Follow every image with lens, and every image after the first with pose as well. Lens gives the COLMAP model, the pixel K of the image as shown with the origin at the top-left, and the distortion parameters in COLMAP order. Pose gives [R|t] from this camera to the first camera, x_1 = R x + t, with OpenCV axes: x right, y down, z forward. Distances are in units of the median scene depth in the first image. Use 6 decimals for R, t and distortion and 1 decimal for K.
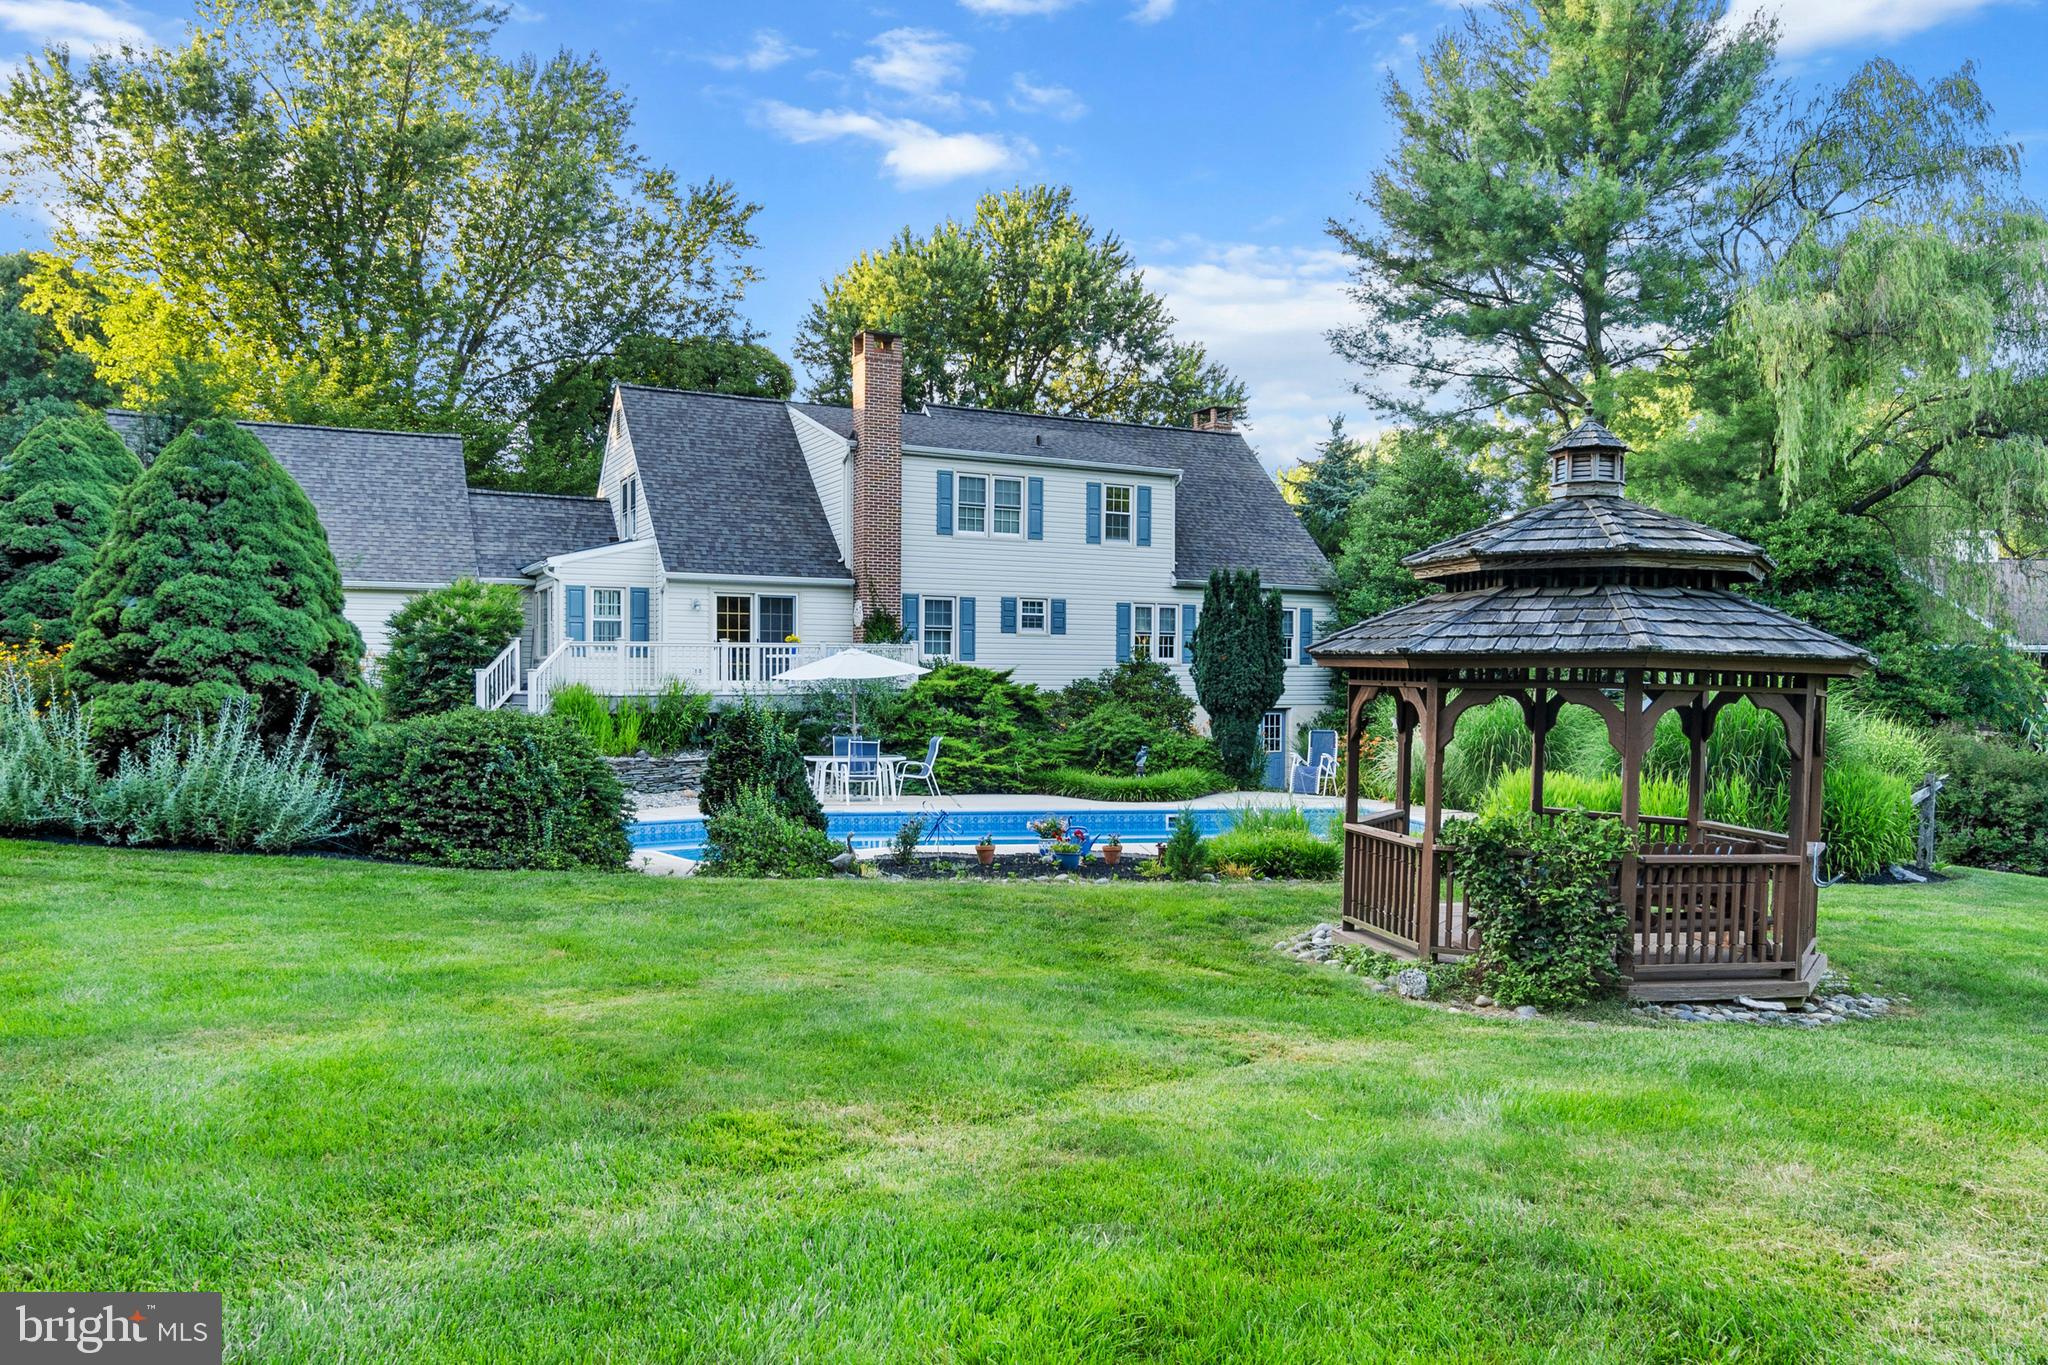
lens RADIAL K [[1462.7, 0, 1015.3], [0, 1462.7, 691.1], [0, 0, 1]] dist [0.002052, 0.004663]
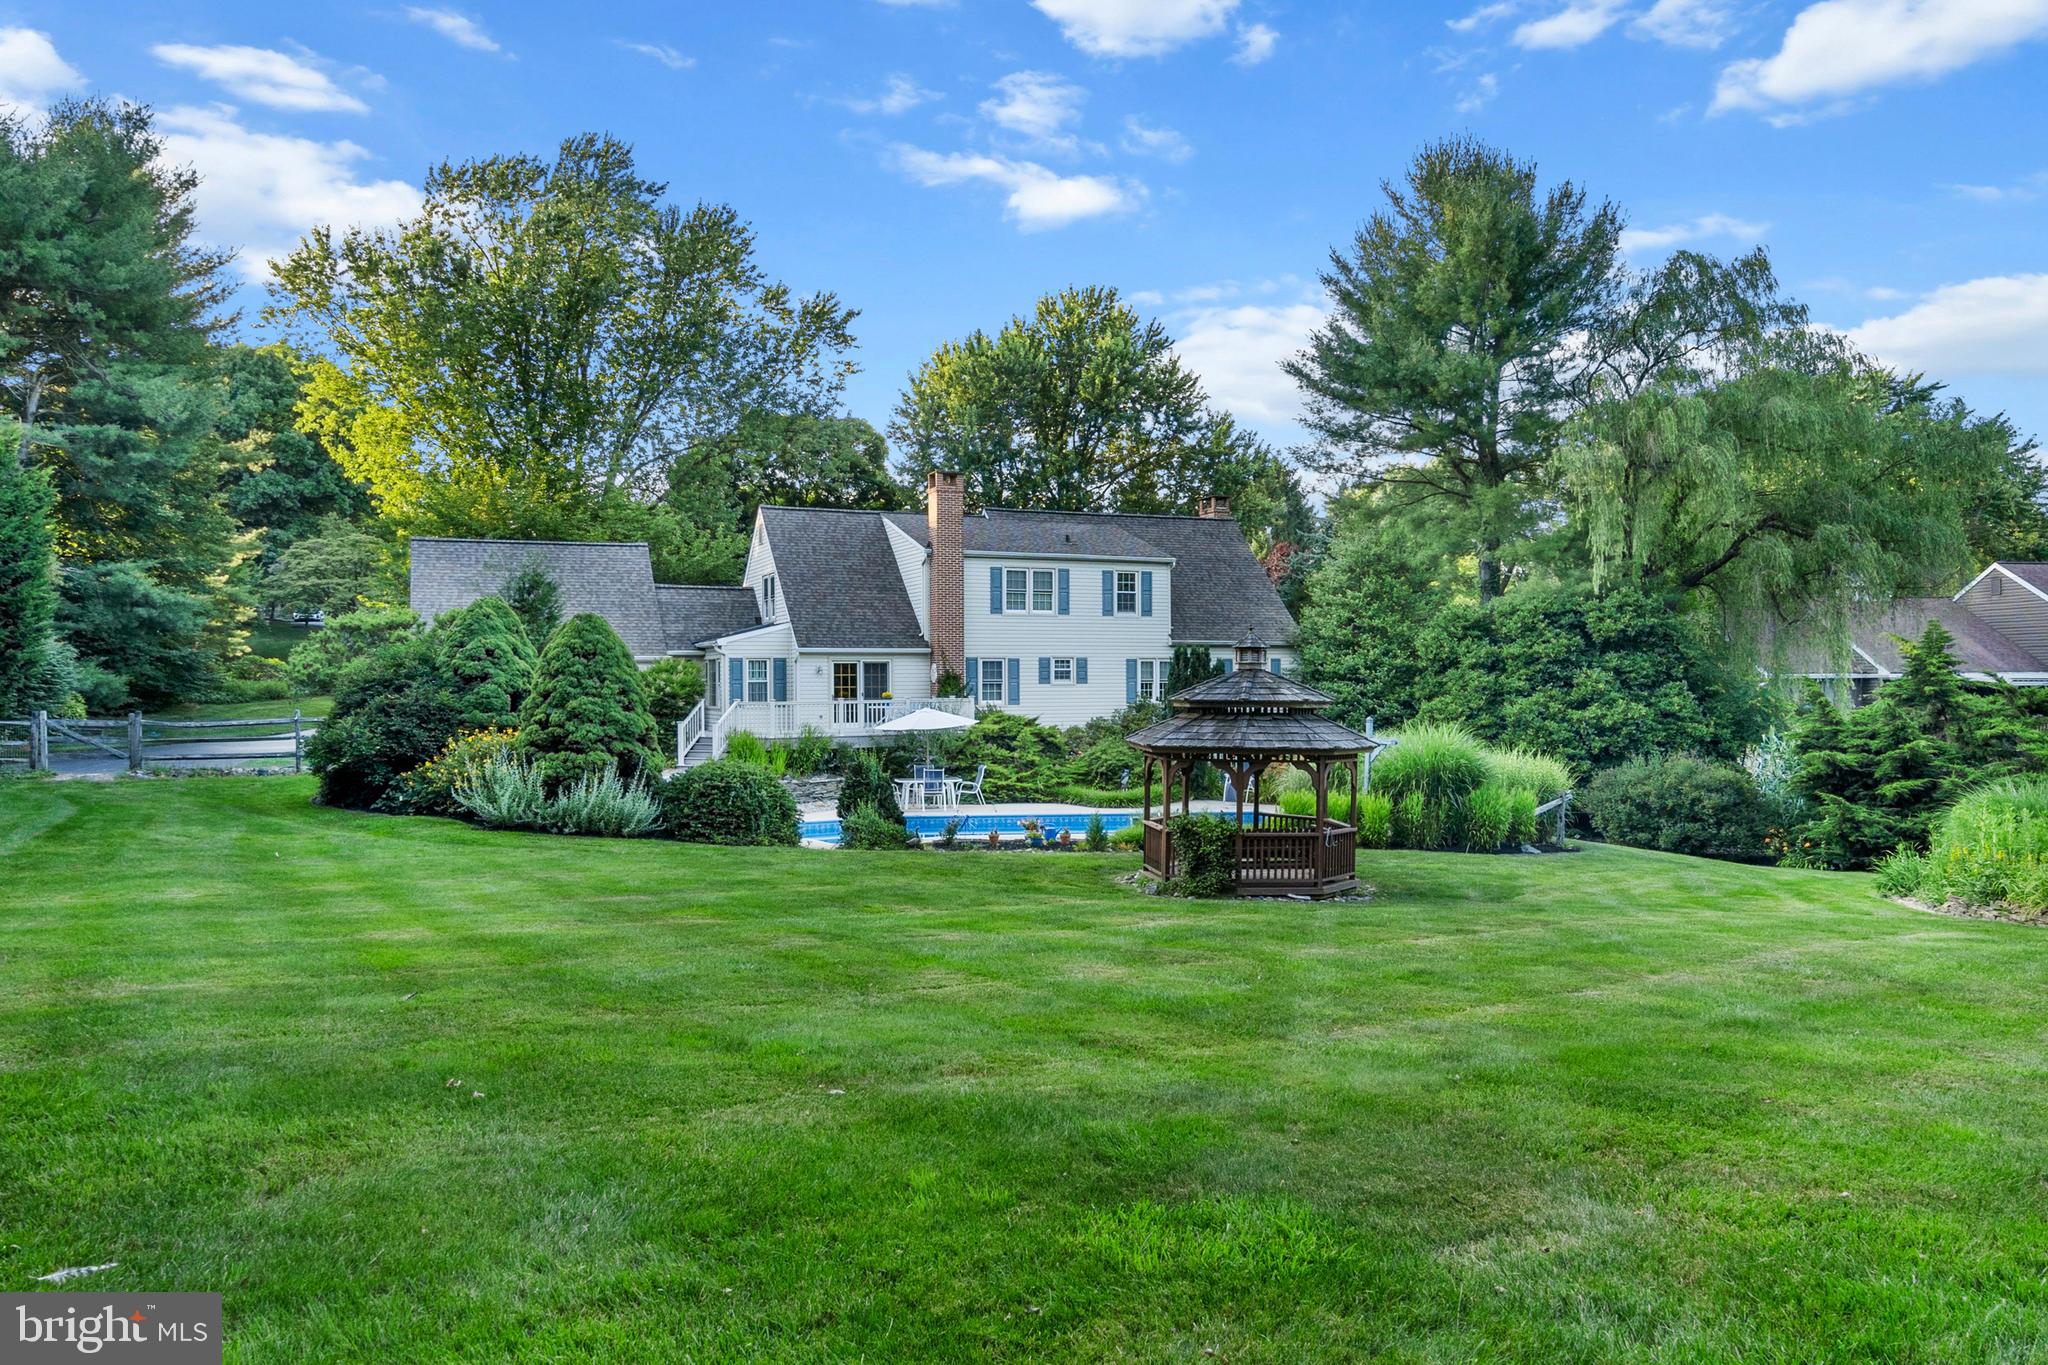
lens RADIAL K [[1462.7, 0, 1009.5], [0, 1462.7, 684.3], [0, 0, 1]] dist [0.002052, 0.004663]
pose [[0.997558, -0.010926, -0.068979, 0.060543], [0.010475, 0.999921, -0.006898, -0.031998], [0.069049, 0.006159, 0.997594, -0.384821]]
